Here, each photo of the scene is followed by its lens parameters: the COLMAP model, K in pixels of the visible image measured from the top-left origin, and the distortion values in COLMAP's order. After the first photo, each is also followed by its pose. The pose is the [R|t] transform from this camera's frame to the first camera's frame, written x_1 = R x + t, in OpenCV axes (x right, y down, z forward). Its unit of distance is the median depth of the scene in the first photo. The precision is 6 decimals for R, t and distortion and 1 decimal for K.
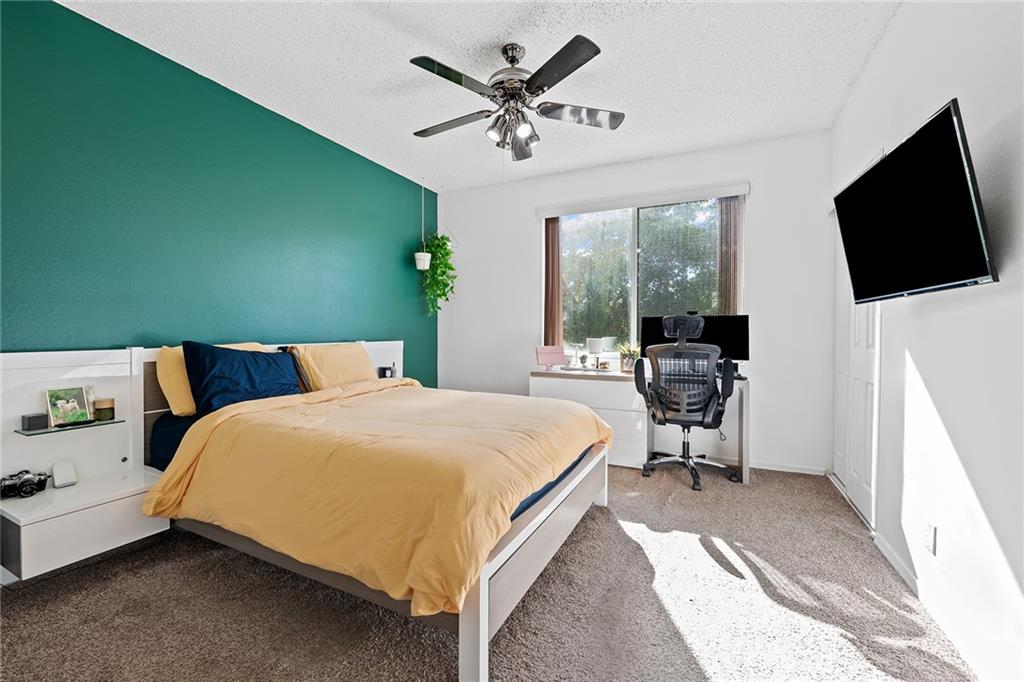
lens RADIAL K [[422.9, 0, 509.5], [0, 422.9, 335.2], [0, 0, 1]] dist [0.000602, -0.003897]
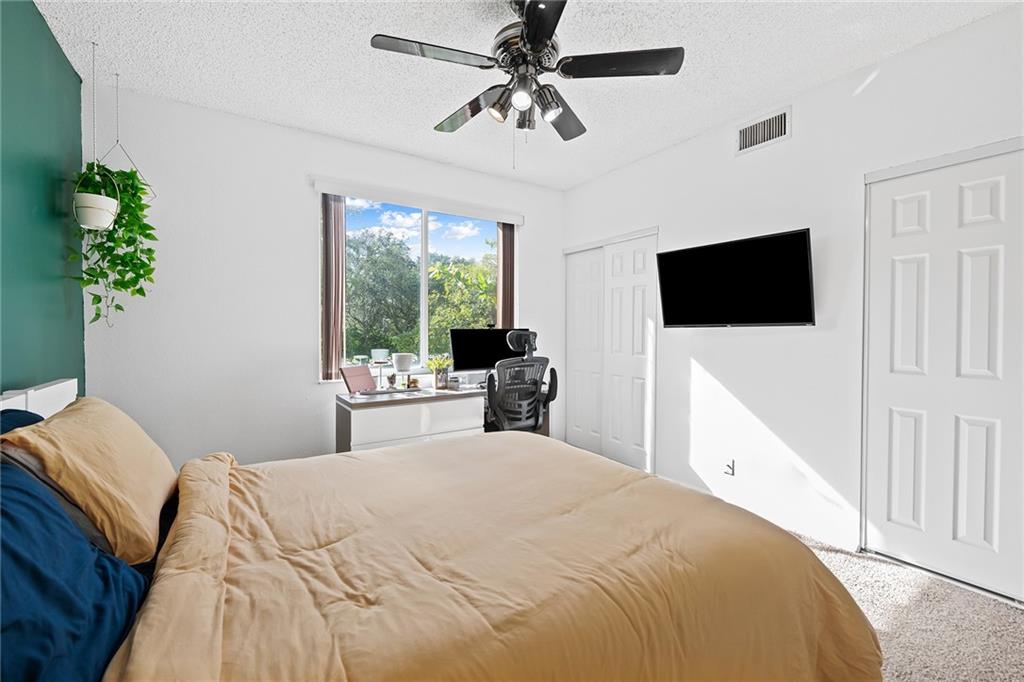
lens RADIAL K [[422.9, 0, 509.5], [0, 422.9, 335.2], [0, 0, 1]] dist [0.000602, -0.003897]
pose [[0.529471, -0.012557, 0.848235, -0.412255], [0.009371, 0.999916, 0.008953, -0.034791], [-0.848276, 0.003208, 0.529544, 0.367915]]
